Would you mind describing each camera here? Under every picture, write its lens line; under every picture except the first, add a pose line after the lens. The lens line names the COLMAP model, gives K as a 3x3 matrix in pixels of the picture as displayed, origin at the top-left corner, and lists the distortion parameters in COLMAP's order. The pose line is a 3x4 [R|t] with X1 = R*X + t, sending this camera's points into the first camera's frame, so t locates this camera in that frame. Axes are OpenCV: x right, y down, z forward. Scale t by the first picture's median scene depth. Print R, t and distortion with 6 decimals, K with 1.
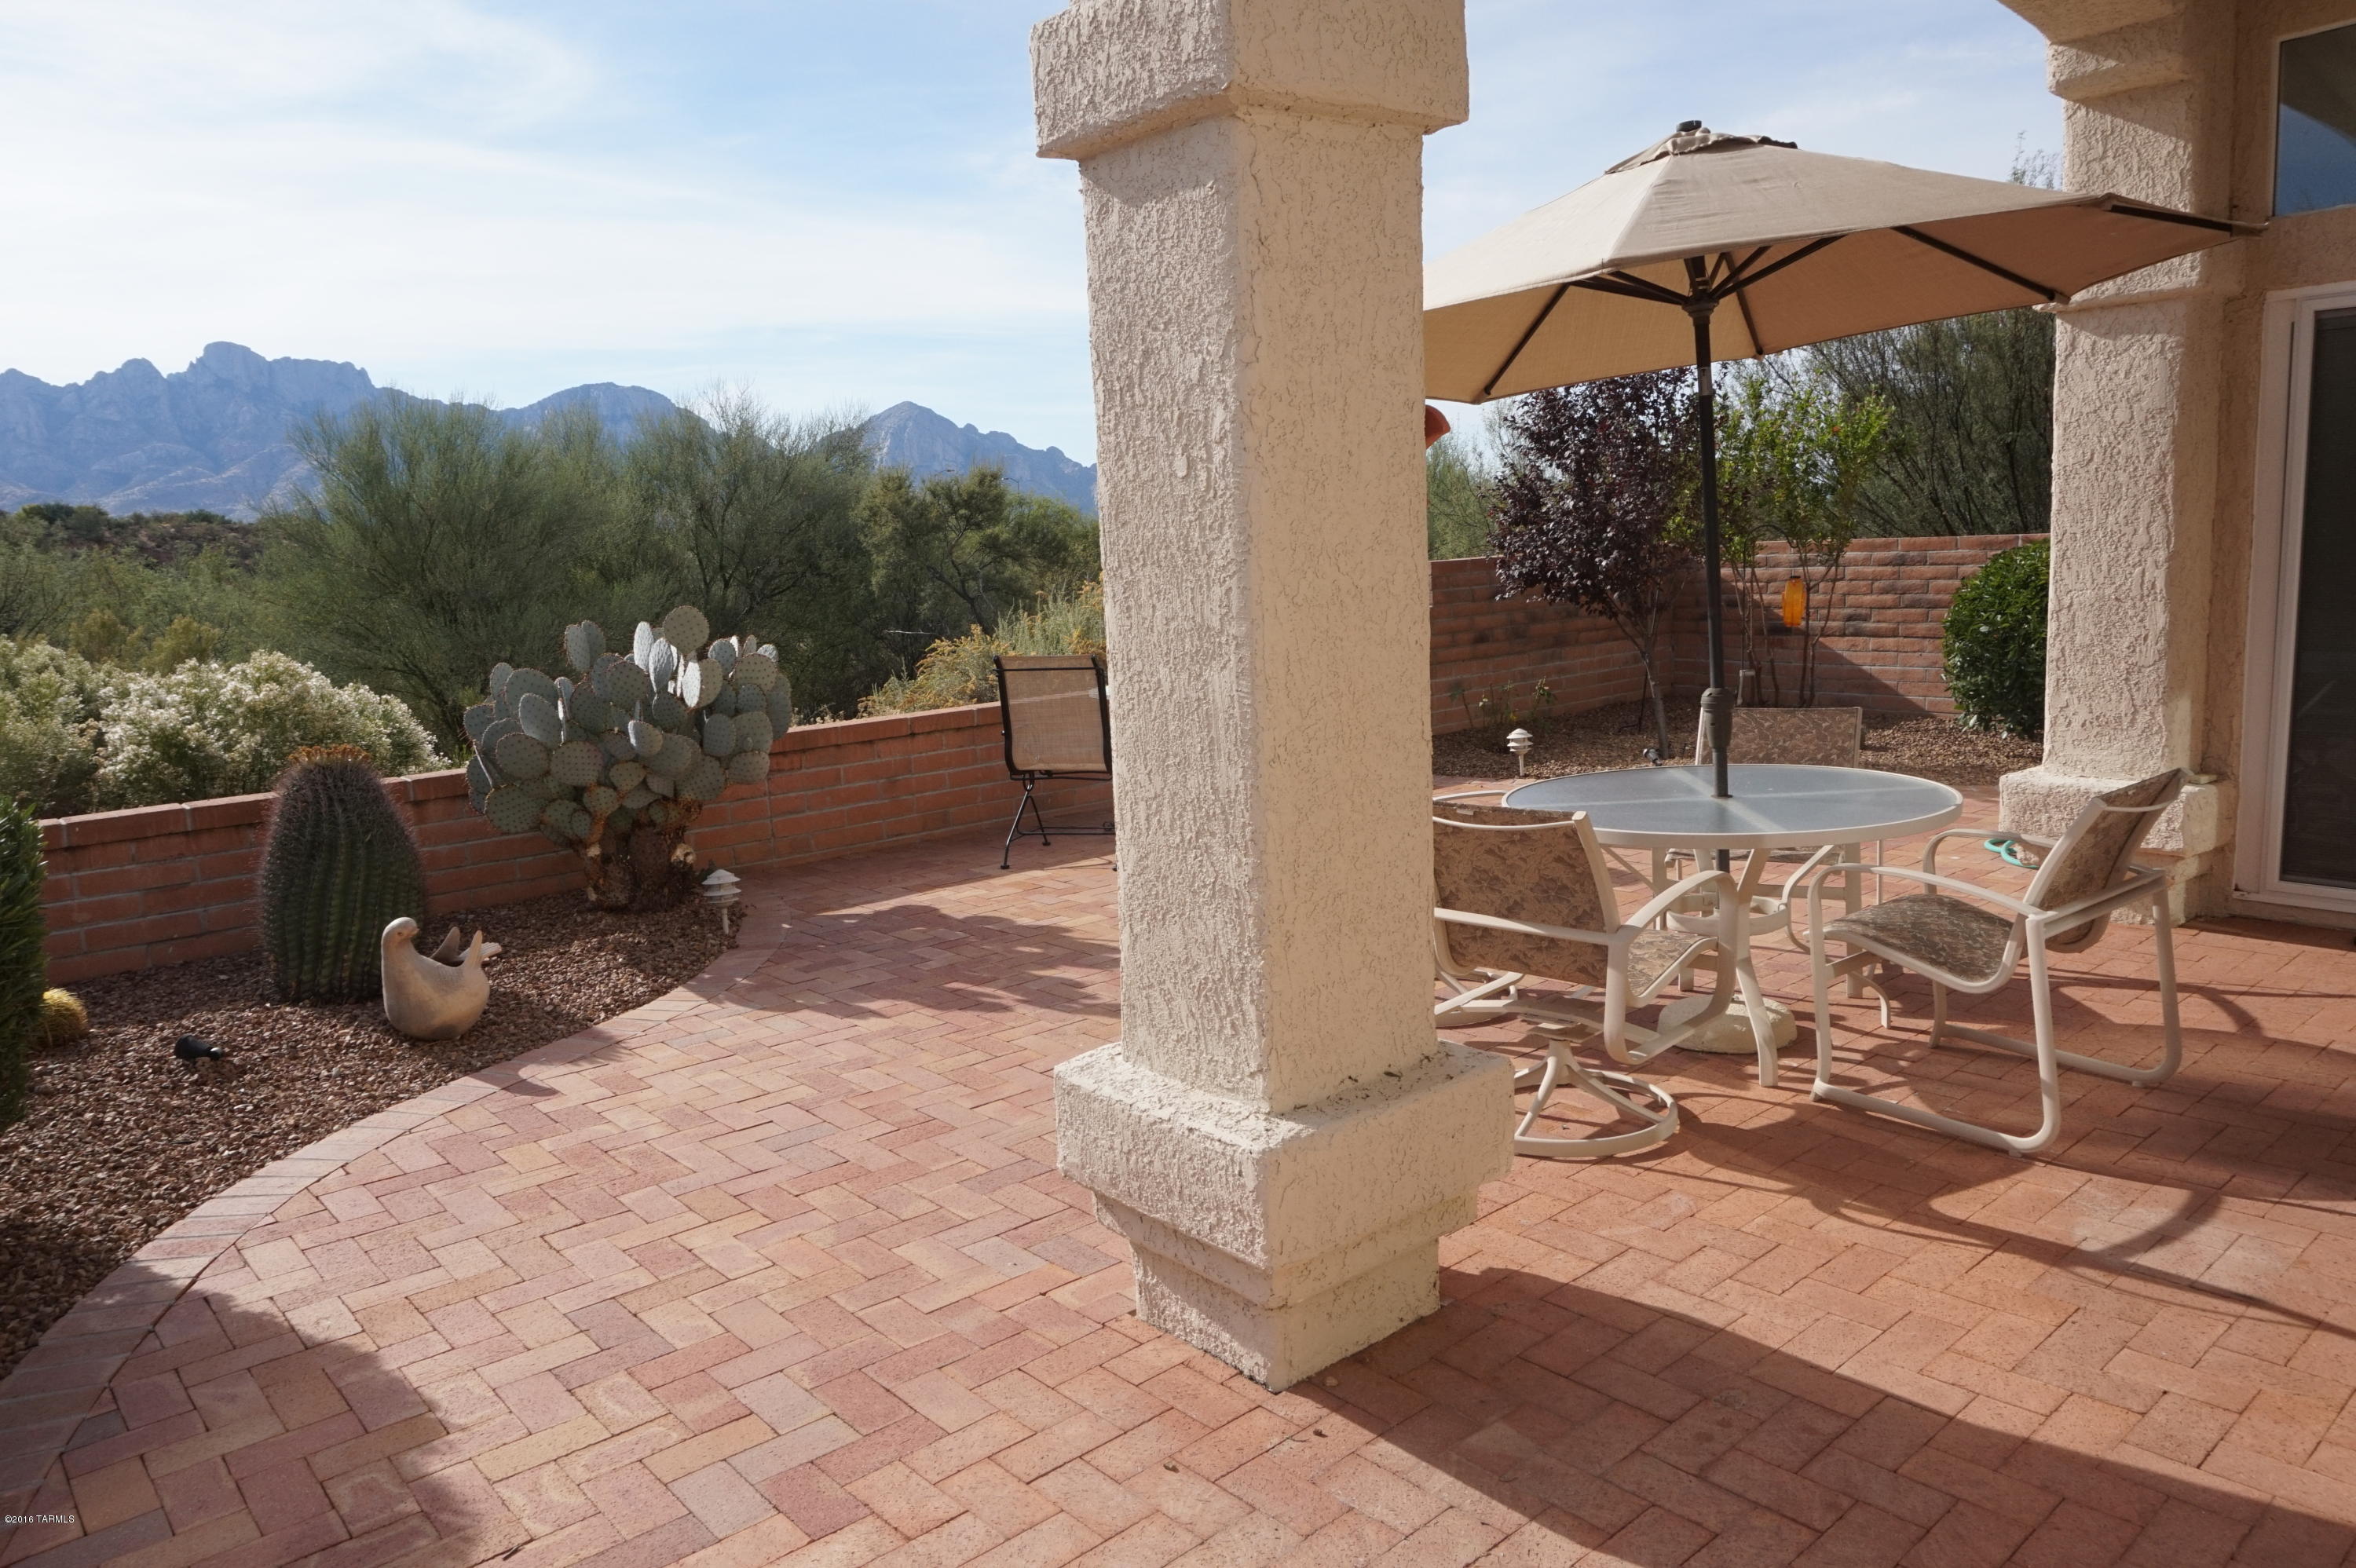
lens RADIAL K [[1588.5, 0, 1200.1], [0, 1588.5, 771.5], [0, 0, 1]] dist [-0.042943, 0.030998]
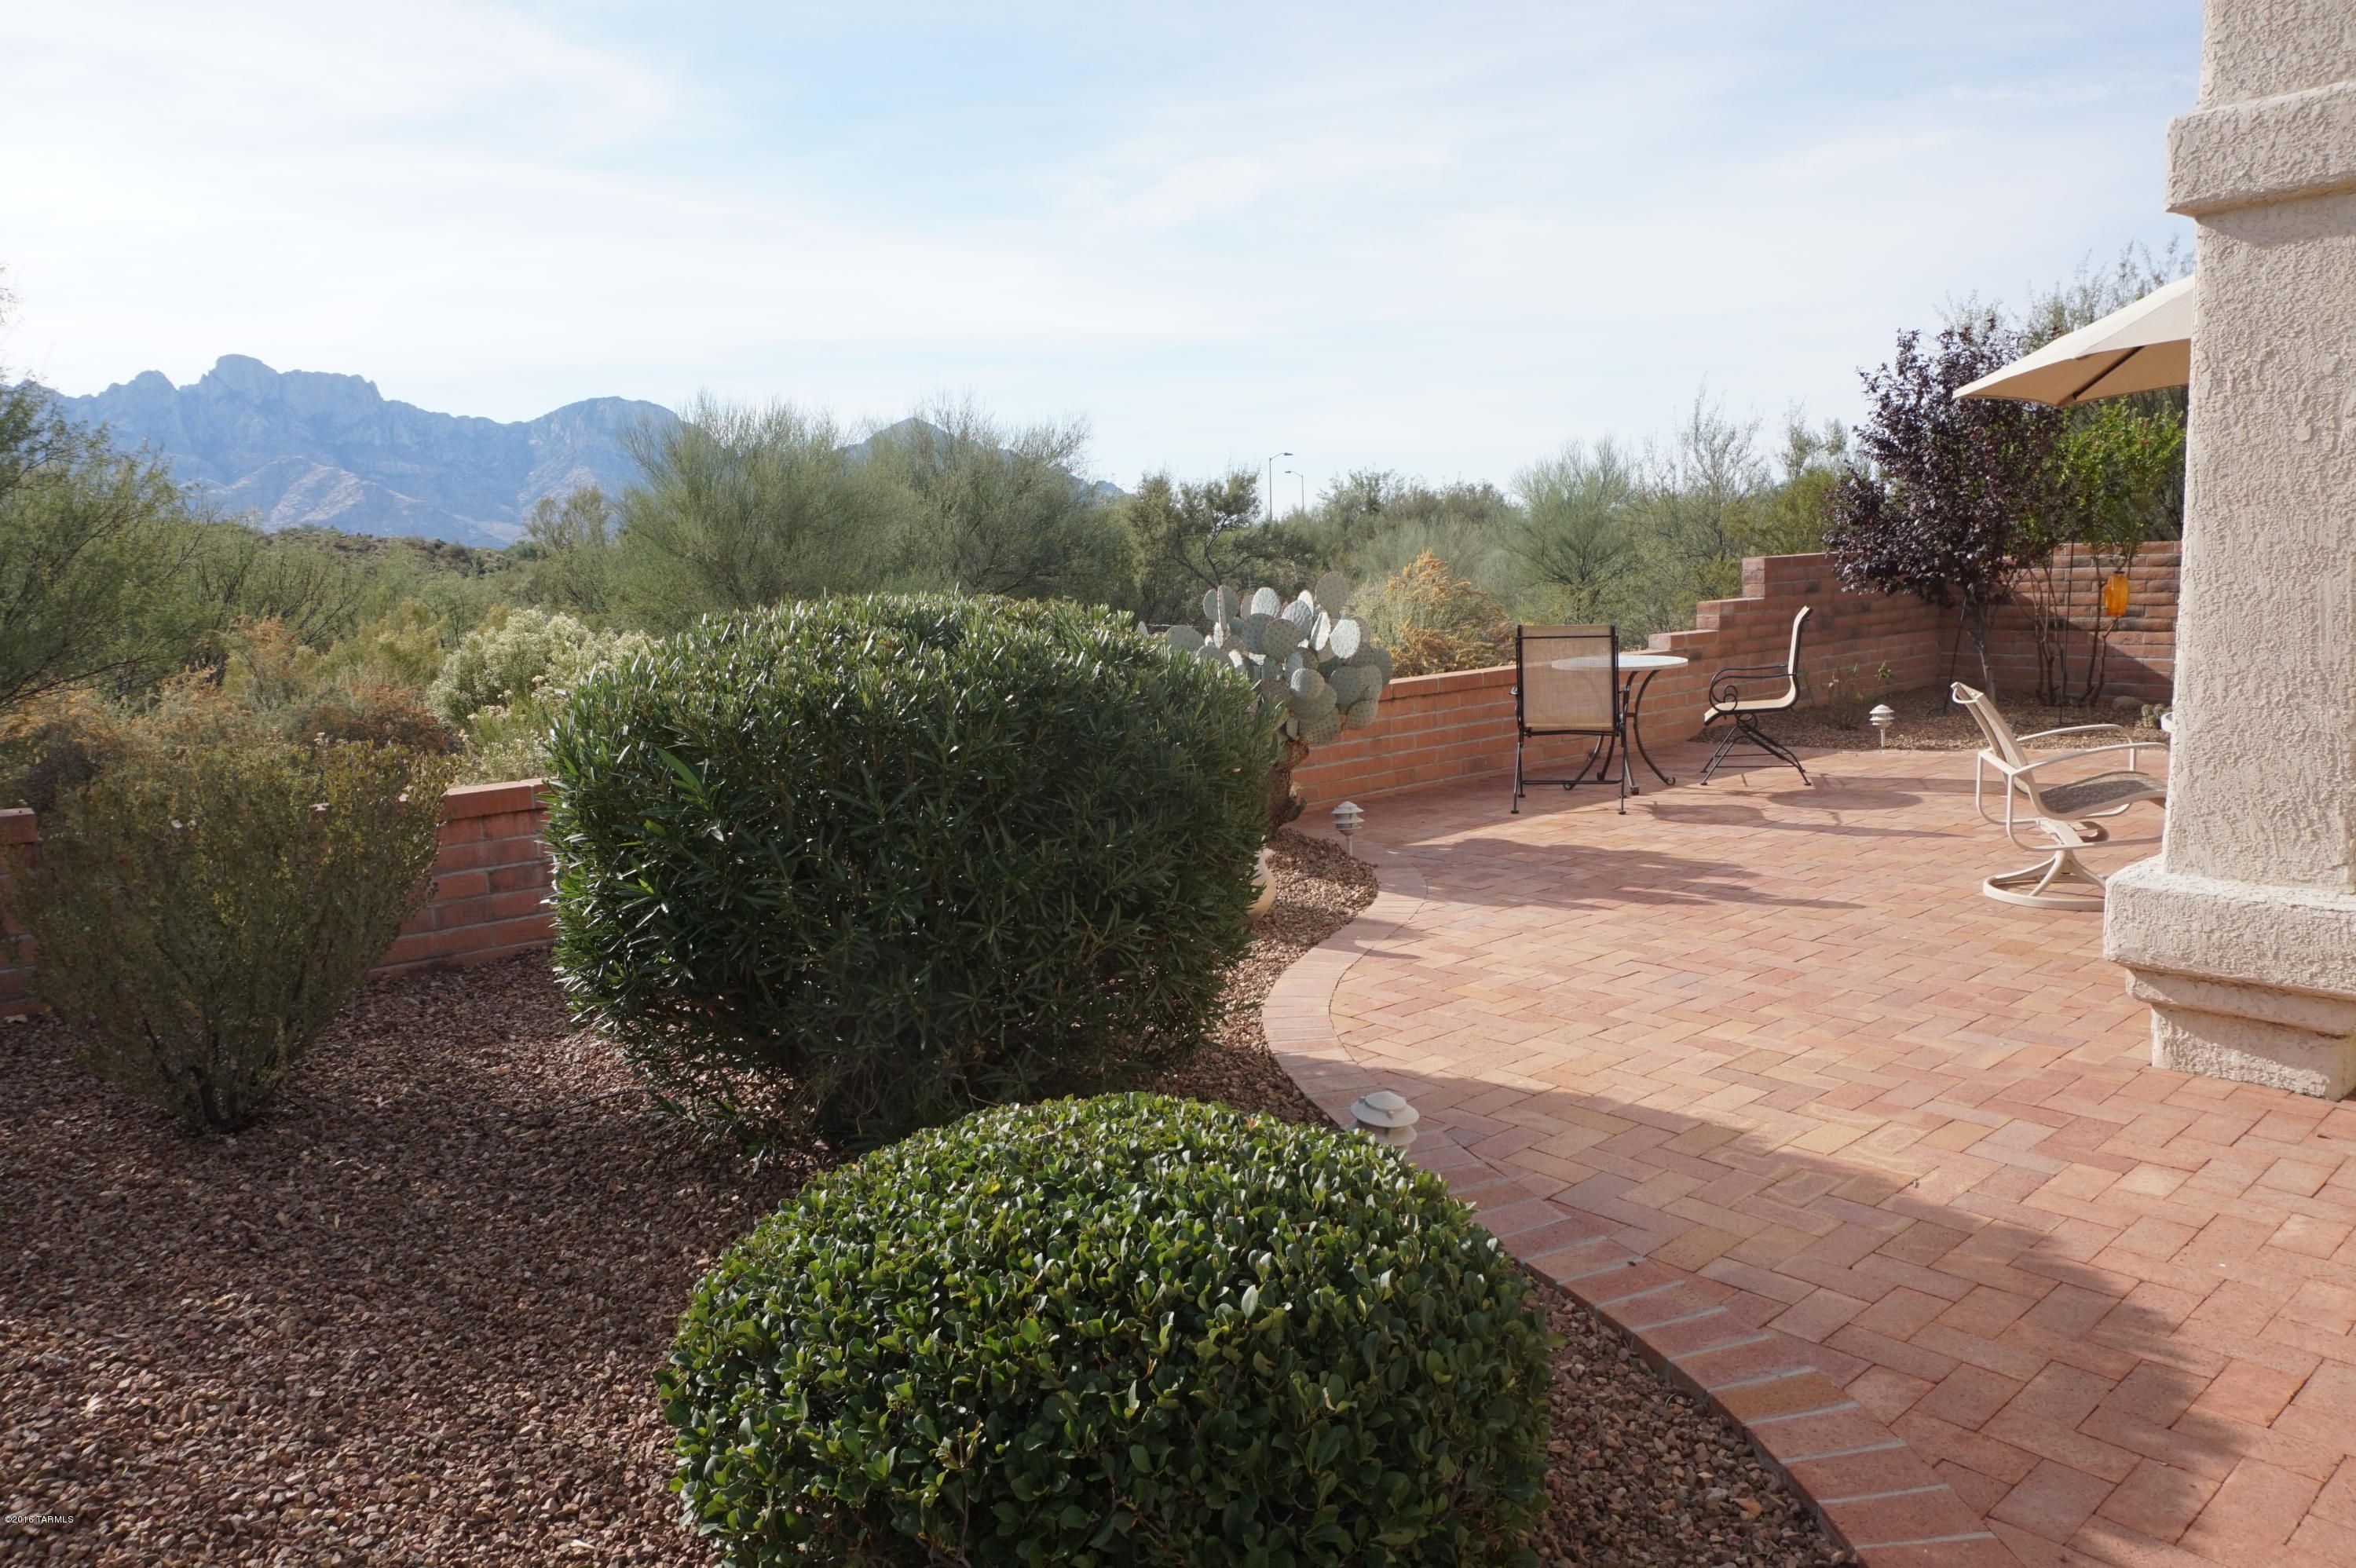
lens RADIAL K [[1588.5, 0, 1202.1], [0, 1588.5, 770.0], [0, 0, 1]] dist [-0.042943, 0.030998]
pose [[0.999964, 0.008428, -0.000516, -0.601301], [-0.008434, 0.999878, -0.013117, 0.081727], [0.000406, 0.013121, 0.999914, -0.239639]]
